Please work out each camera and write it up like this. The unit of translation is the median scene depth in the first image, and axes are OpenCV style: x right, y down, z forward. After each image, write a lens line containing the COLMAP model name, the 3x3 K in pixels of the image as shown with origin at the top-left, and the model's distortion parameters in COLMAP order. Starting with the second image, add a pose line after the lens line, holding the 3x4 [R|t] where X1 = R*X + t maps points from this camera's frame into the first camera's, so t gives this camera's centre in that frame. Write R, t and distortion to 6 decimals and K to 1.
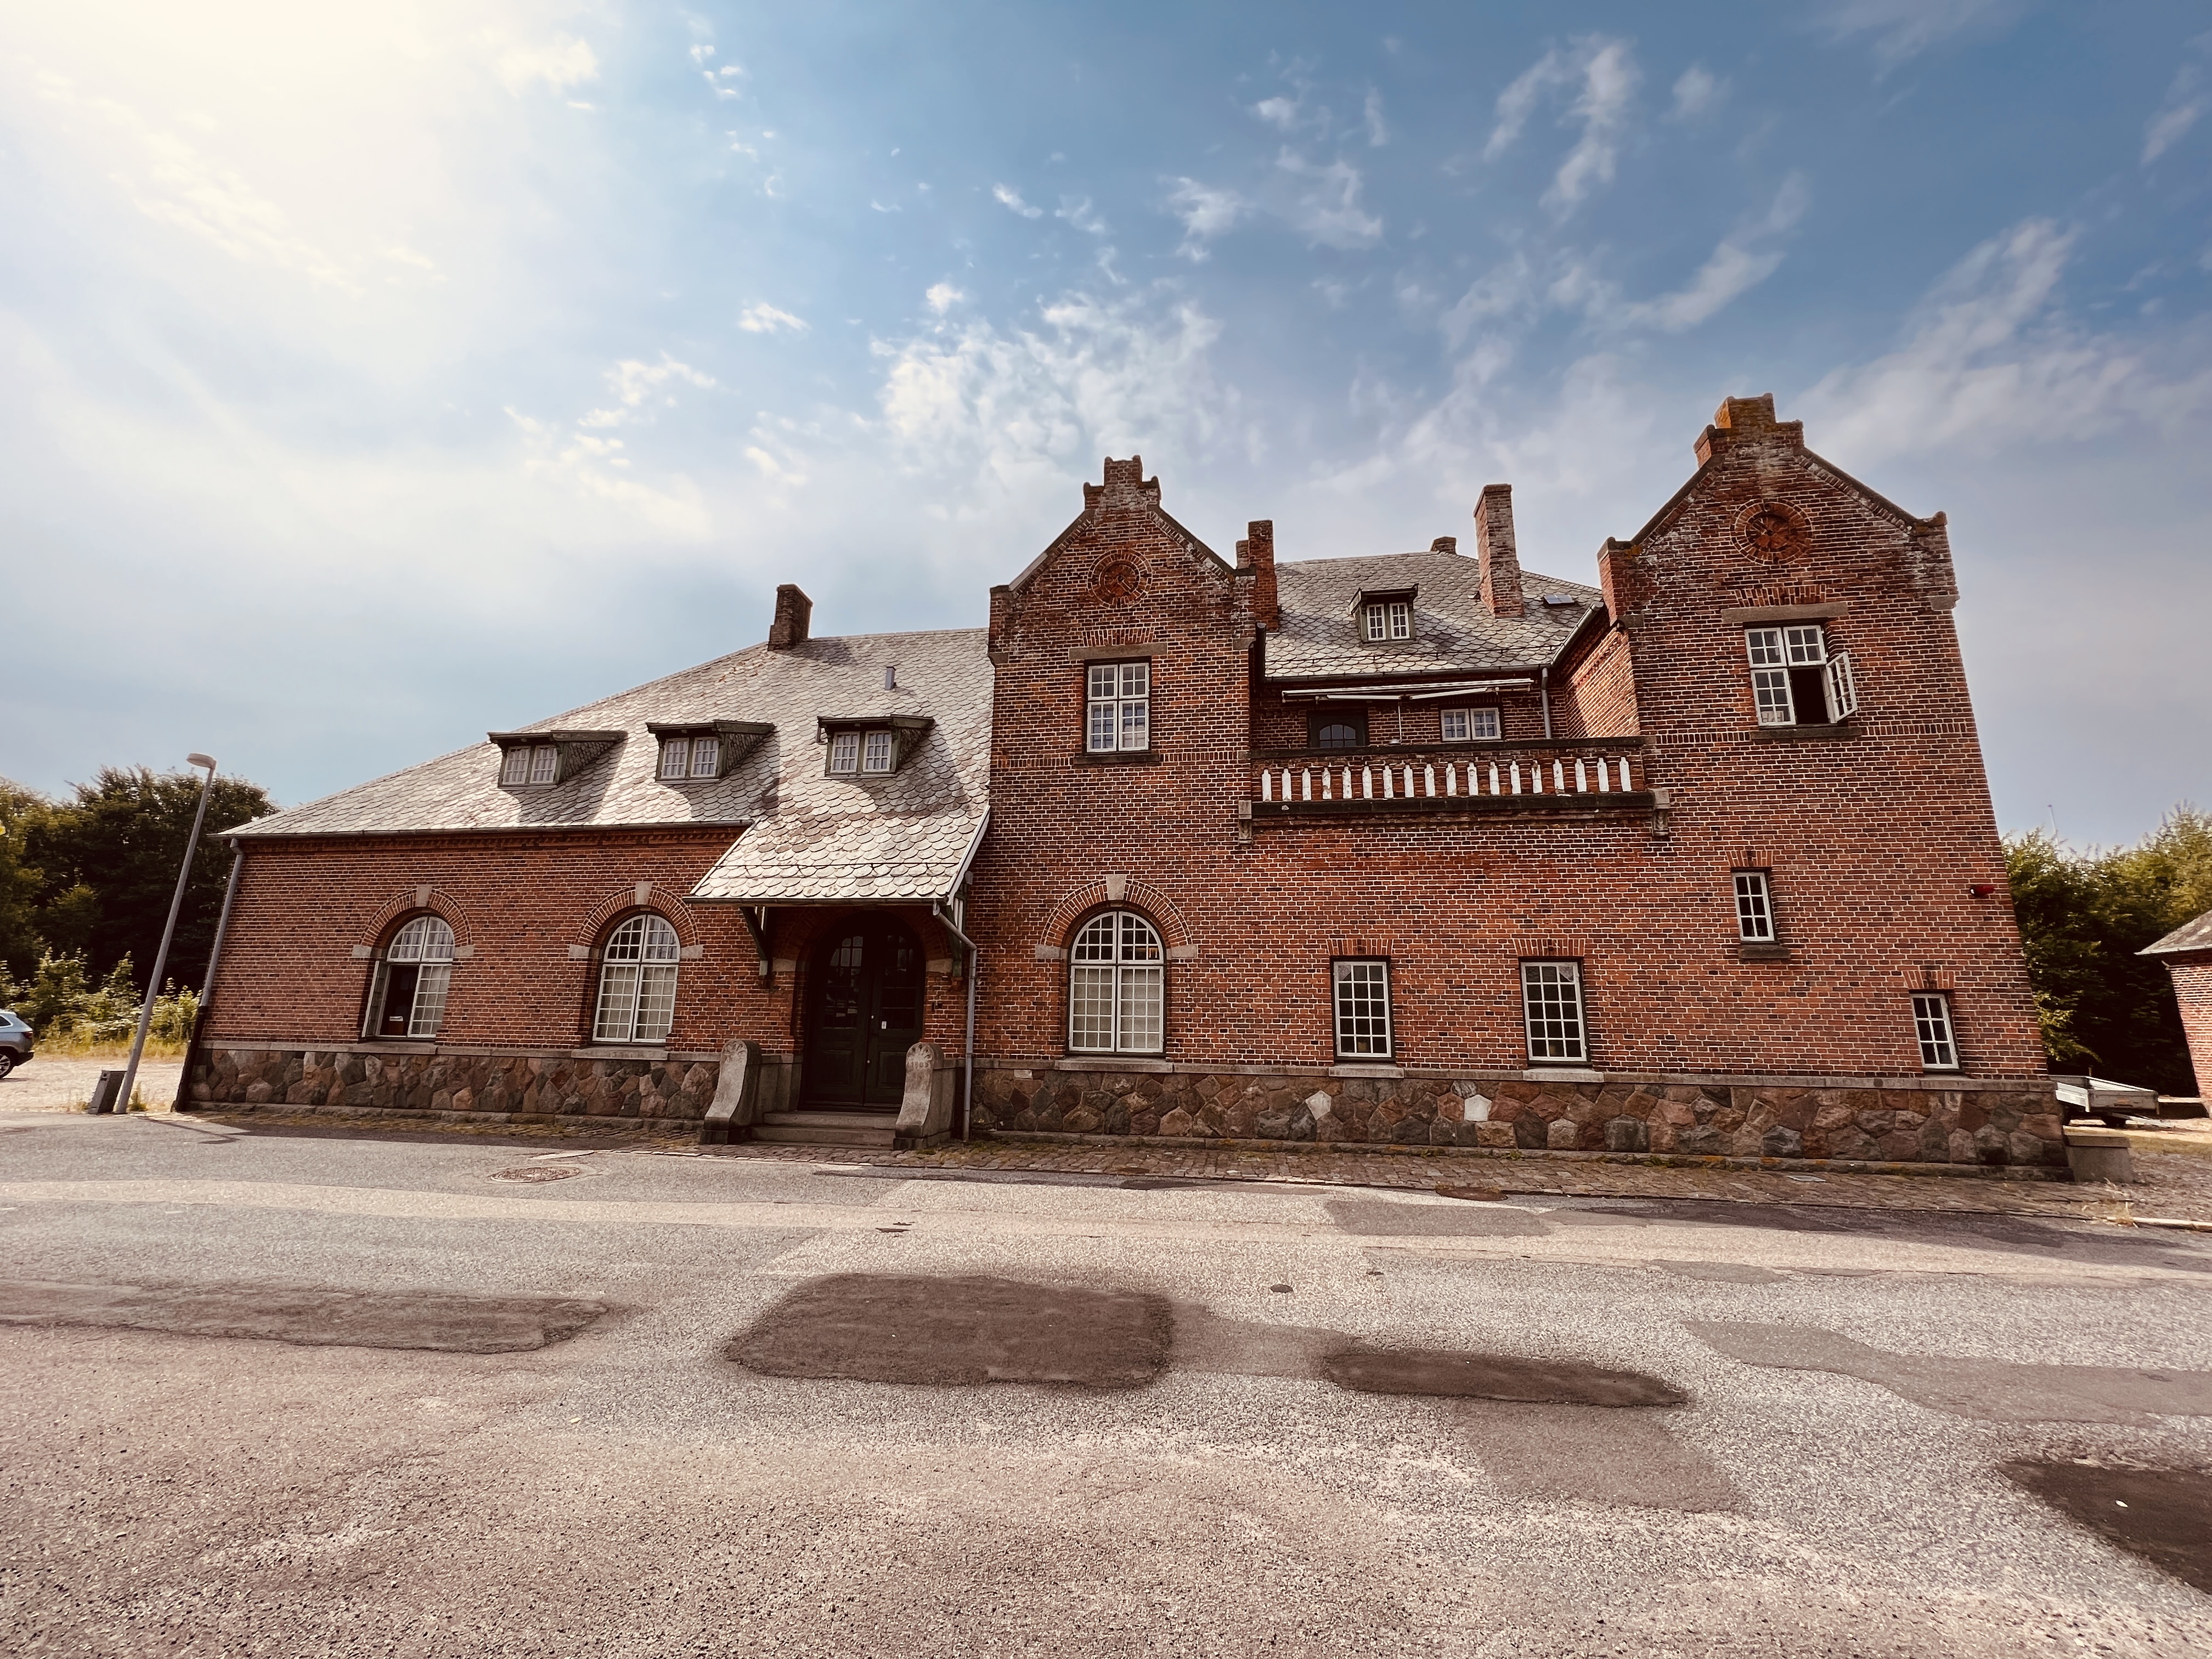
lens RADIAL K [[879.9, 0, 1106.0], [0, 879.9, 829.5], [0, 0, 1]] dist [0.000358, -0.000033]
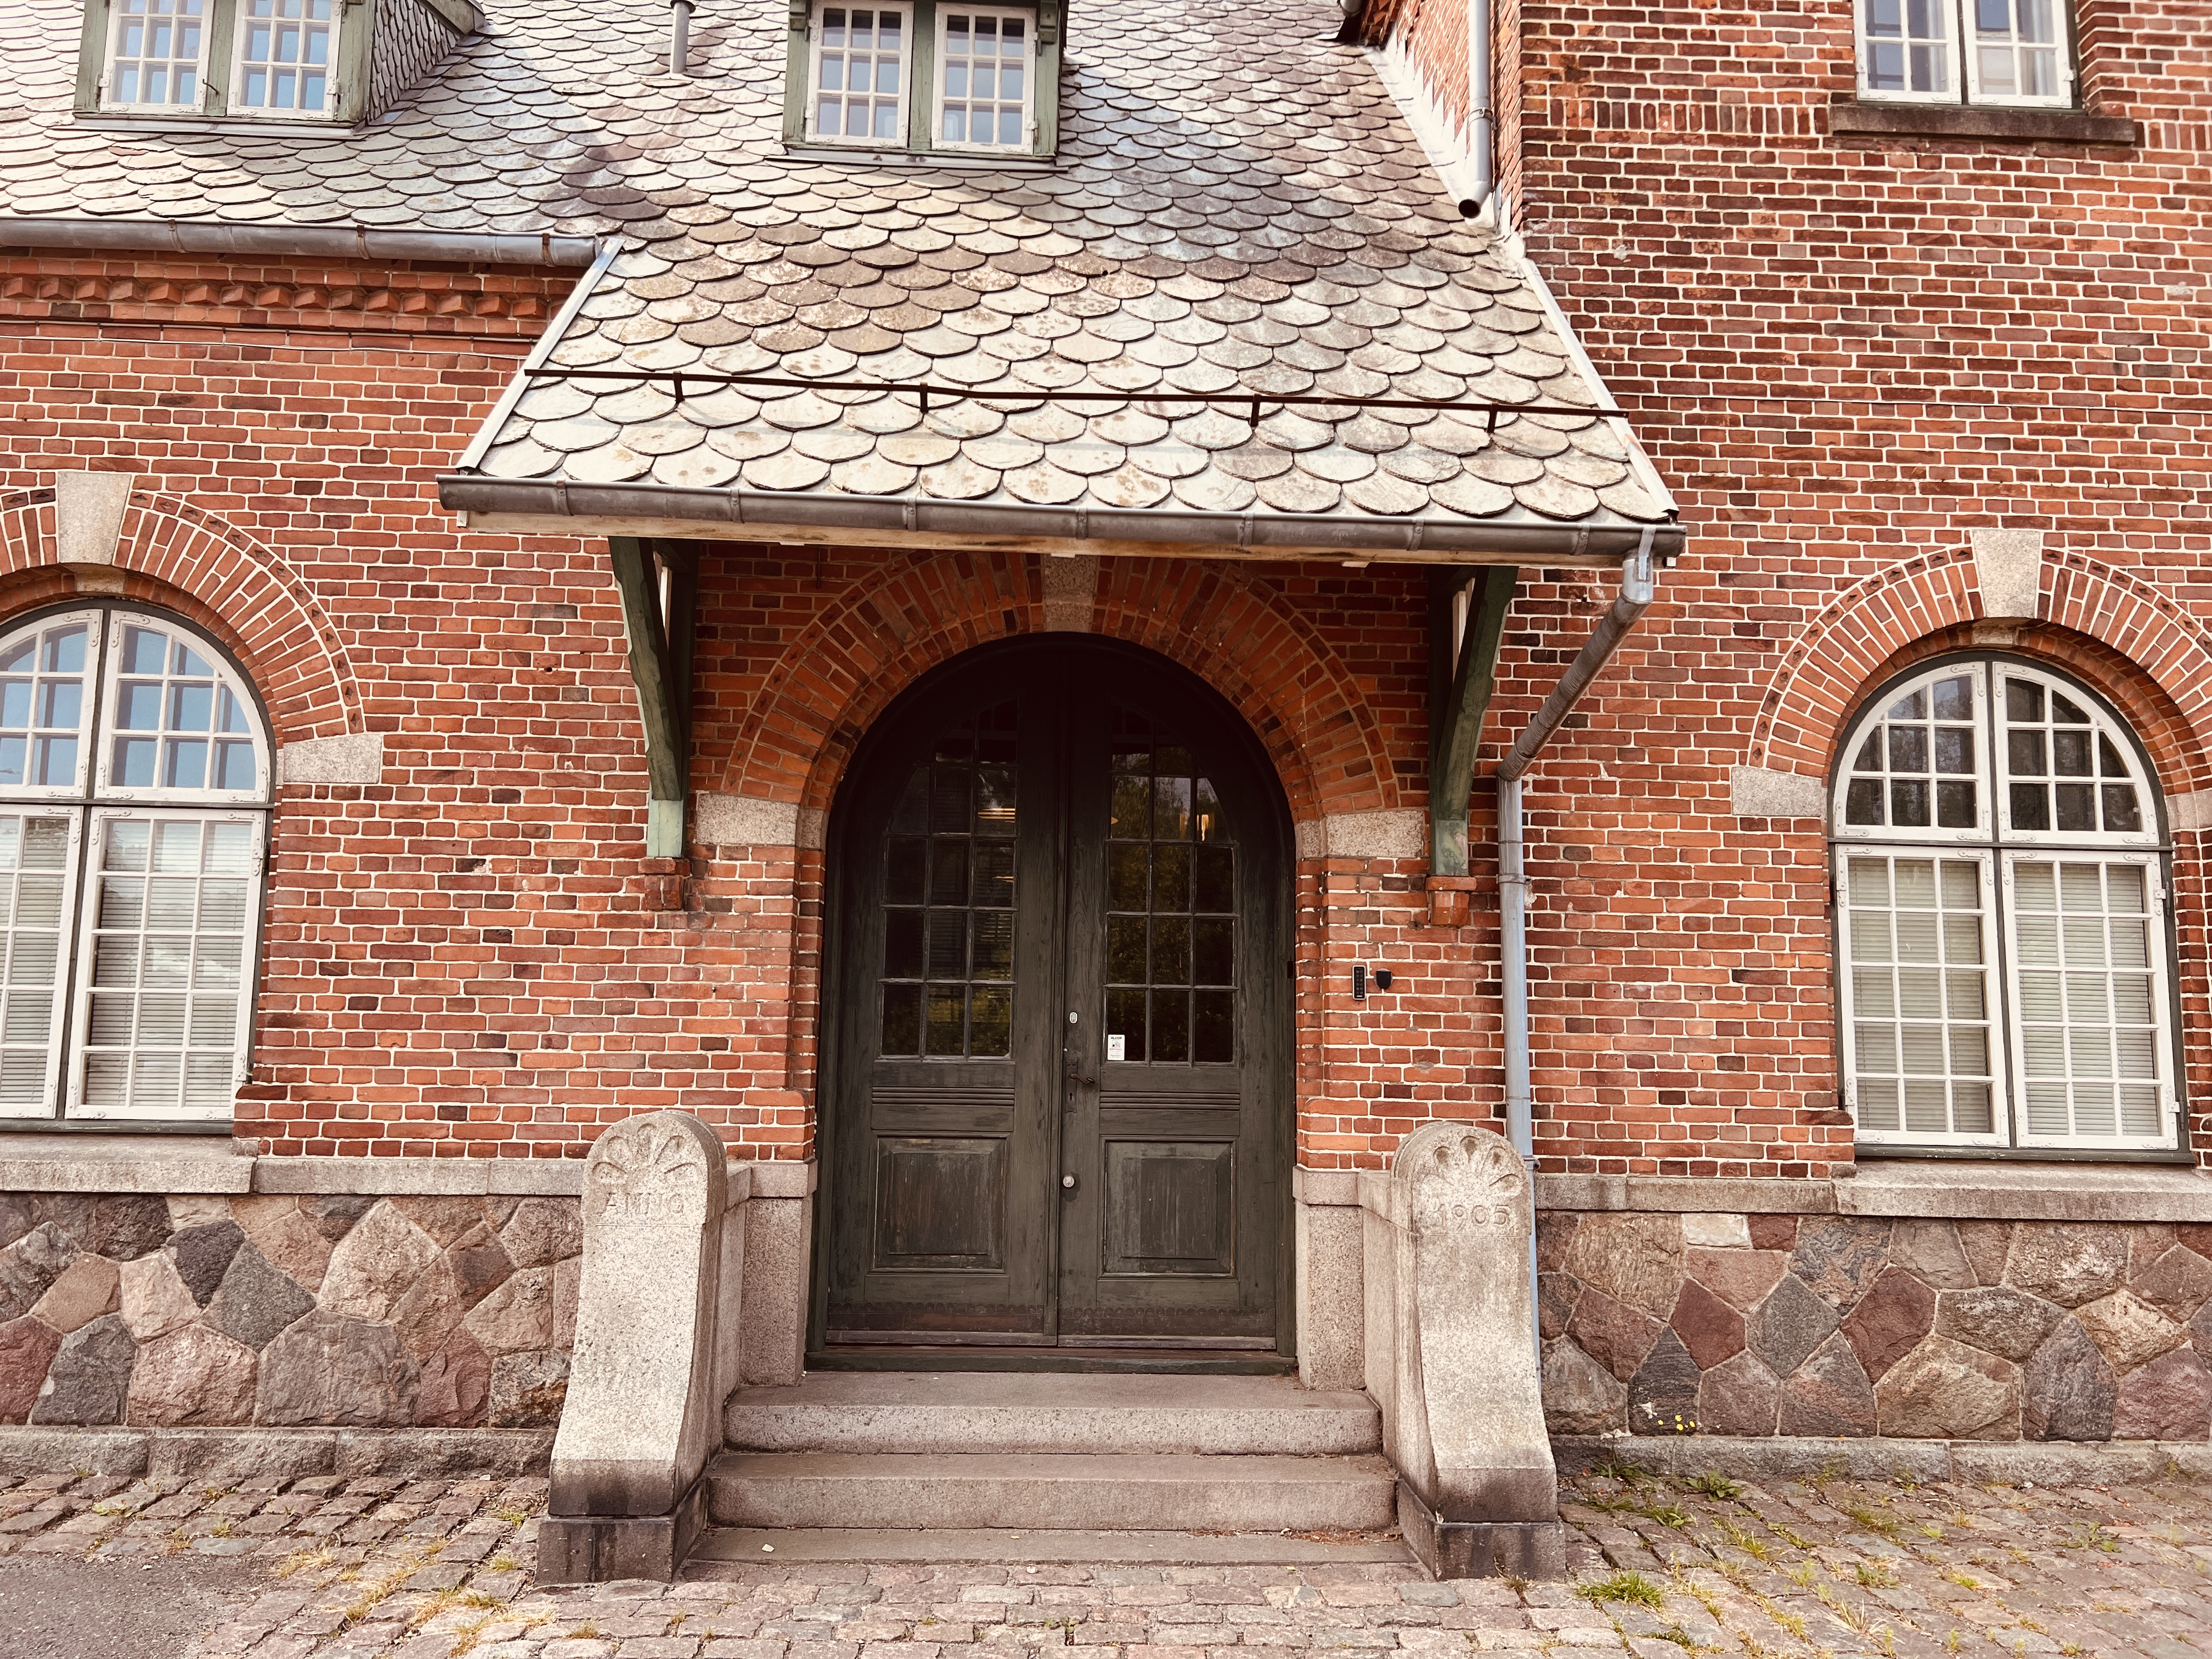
lens RADIAL K [[1669.1, 0, 1106.0], [0, 1669.1, 829.5], [0, 0, 1]] dist [0.078810, -0.094076]
pose [[0.977348, 0.028204, 0.209750, -0.381253], [-0.048685, 0.994463, 0.093131, 0.110535], [-0.205962, -0.101233, 0.973310, 0.521995]]
